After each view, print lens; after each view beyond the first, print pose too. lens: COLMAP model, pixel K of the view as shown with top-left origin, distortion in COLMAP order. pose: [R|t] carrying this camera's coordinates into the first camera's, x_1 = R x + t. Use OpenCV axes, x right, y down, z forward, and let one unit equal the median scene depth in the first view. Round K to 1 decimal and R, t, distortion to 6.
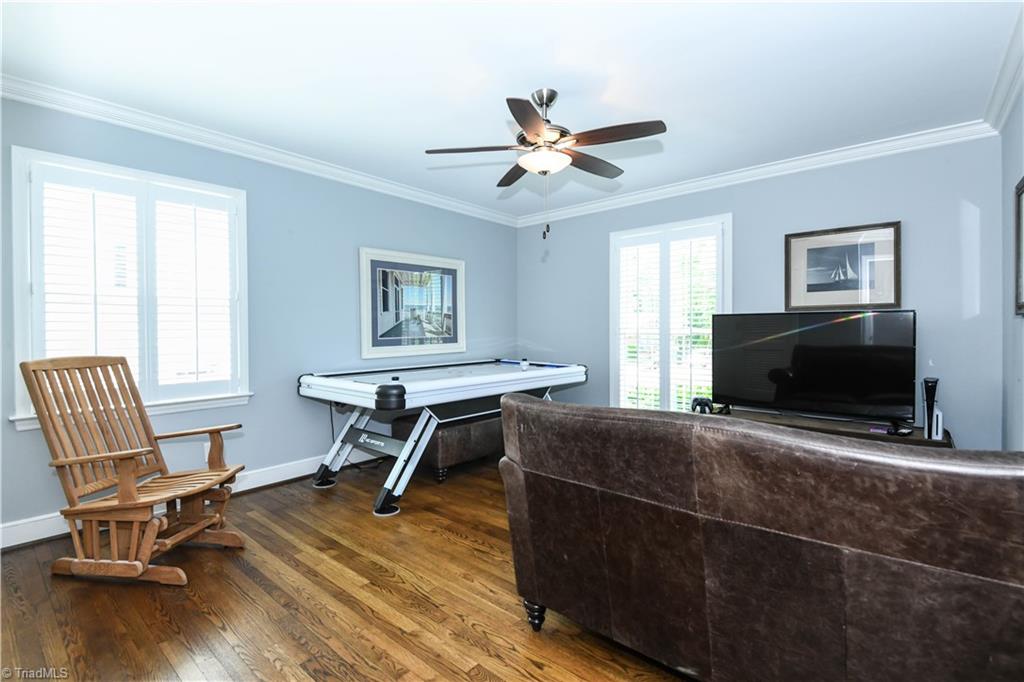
lens RADIAL K [[465.6, 0, 506.4], [0, 465.6, 336.3], [0, 0, 1]] dist [0.033550, -0.028852]
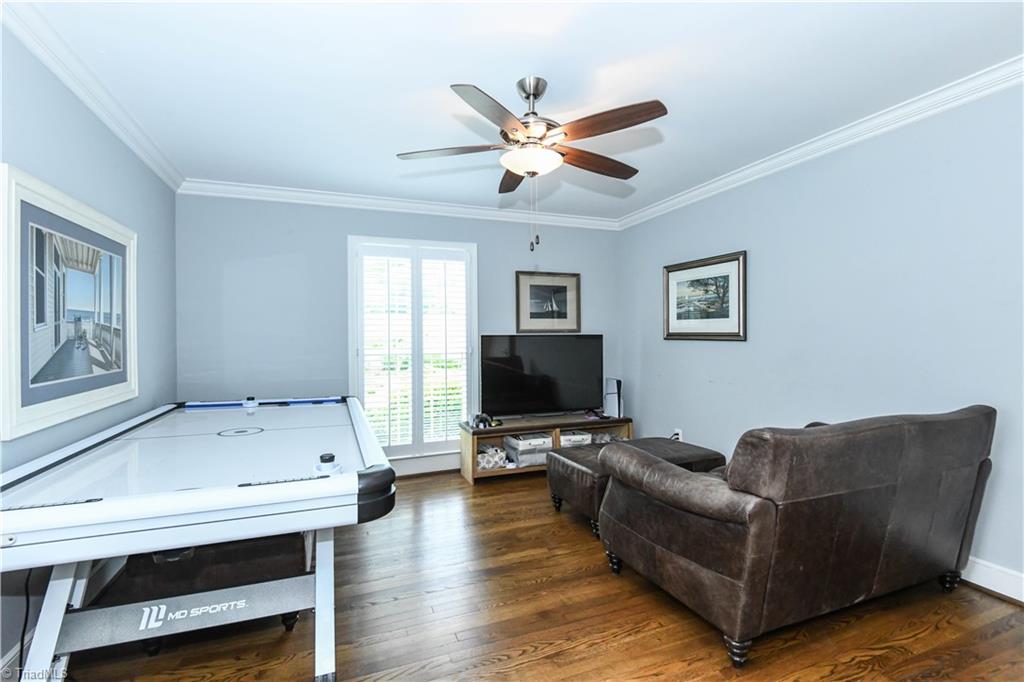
lens RADIAL K [[465.6, 0, 506.4], [0, 465.6, 336.3], [0, 0, 1]] dist [0.033550, -0.028852]
pose [[0.464621, 0.002787, 0.885505, -0.464018], [0.018481, 0.999747, -0.012844, -0.028326], [-0.885317, 0.022333, 0.464451, 0.431209]]
